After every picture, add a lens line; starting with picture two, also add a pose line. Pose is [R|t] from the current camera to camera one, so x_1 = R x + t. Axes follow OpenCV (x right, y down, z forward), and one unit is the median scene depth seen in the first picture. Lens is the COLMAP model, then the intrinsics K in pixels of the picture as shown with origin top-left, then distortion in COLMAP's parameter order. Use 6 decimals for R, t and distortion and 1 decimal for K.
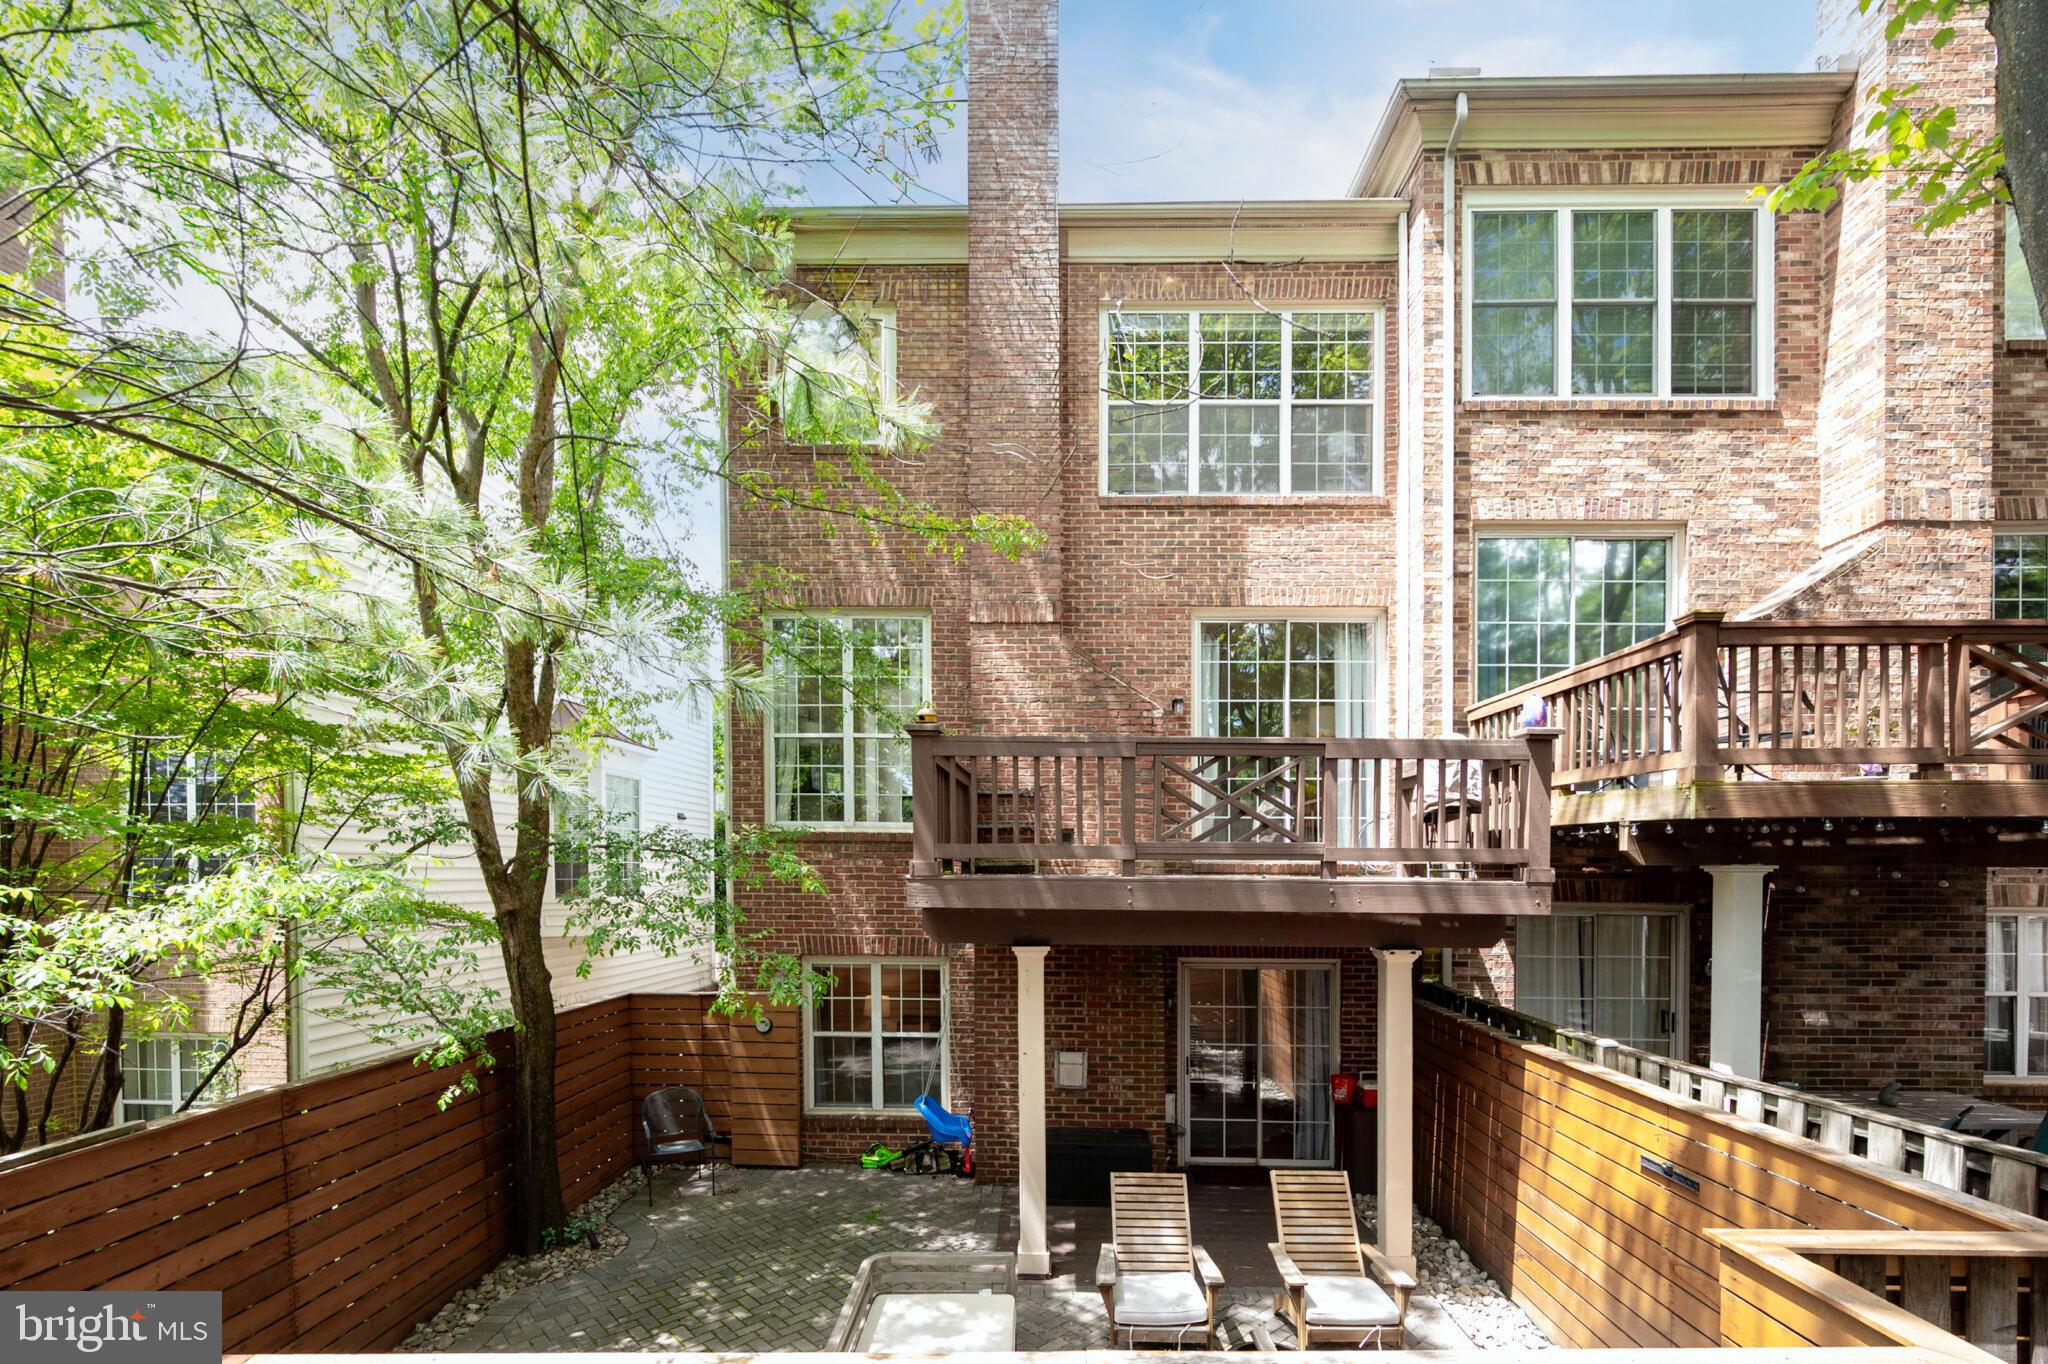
lens RADIAL K [[825.8, 0, 1018.1], [0, 825.8, 695.9], [0, 0, 1]] dist [-0.000480, 0.000094]
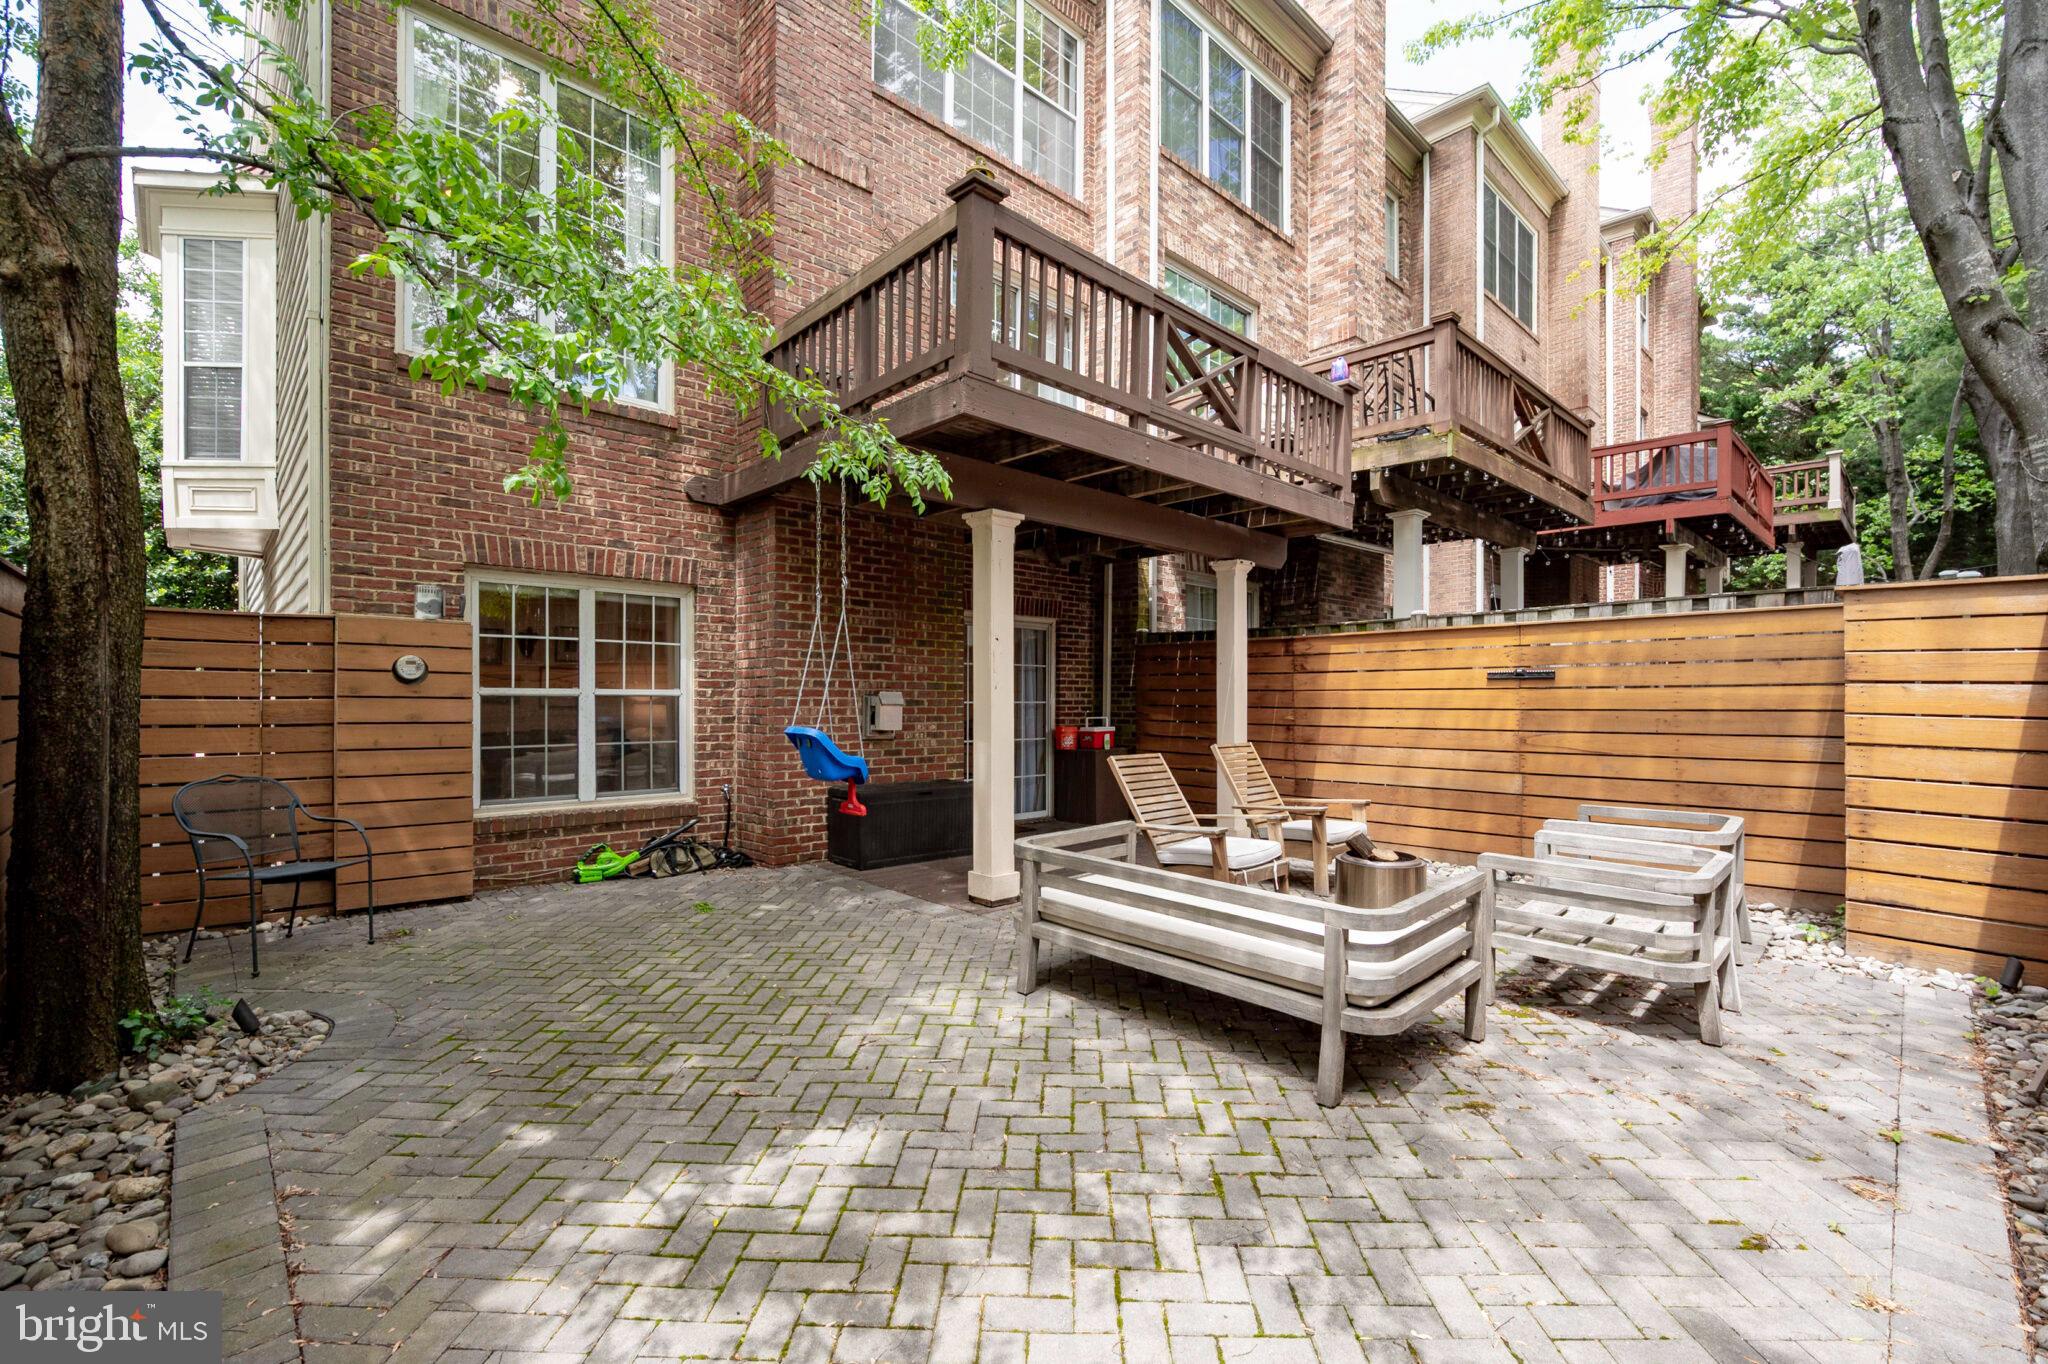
lens RADIAL K [[825.8, 0, 1018.1], [0, 825.8, 695.9], [0, 0, 1]] dist [-0.000480, 0.000094]
pose [[0.690105, -0.008532, 0.723659, -0.411266], [-0.144050, 0.978303, 0.148905, 0.275392], [-0.709229, -0.207003, 0.673902, 0.340383]]
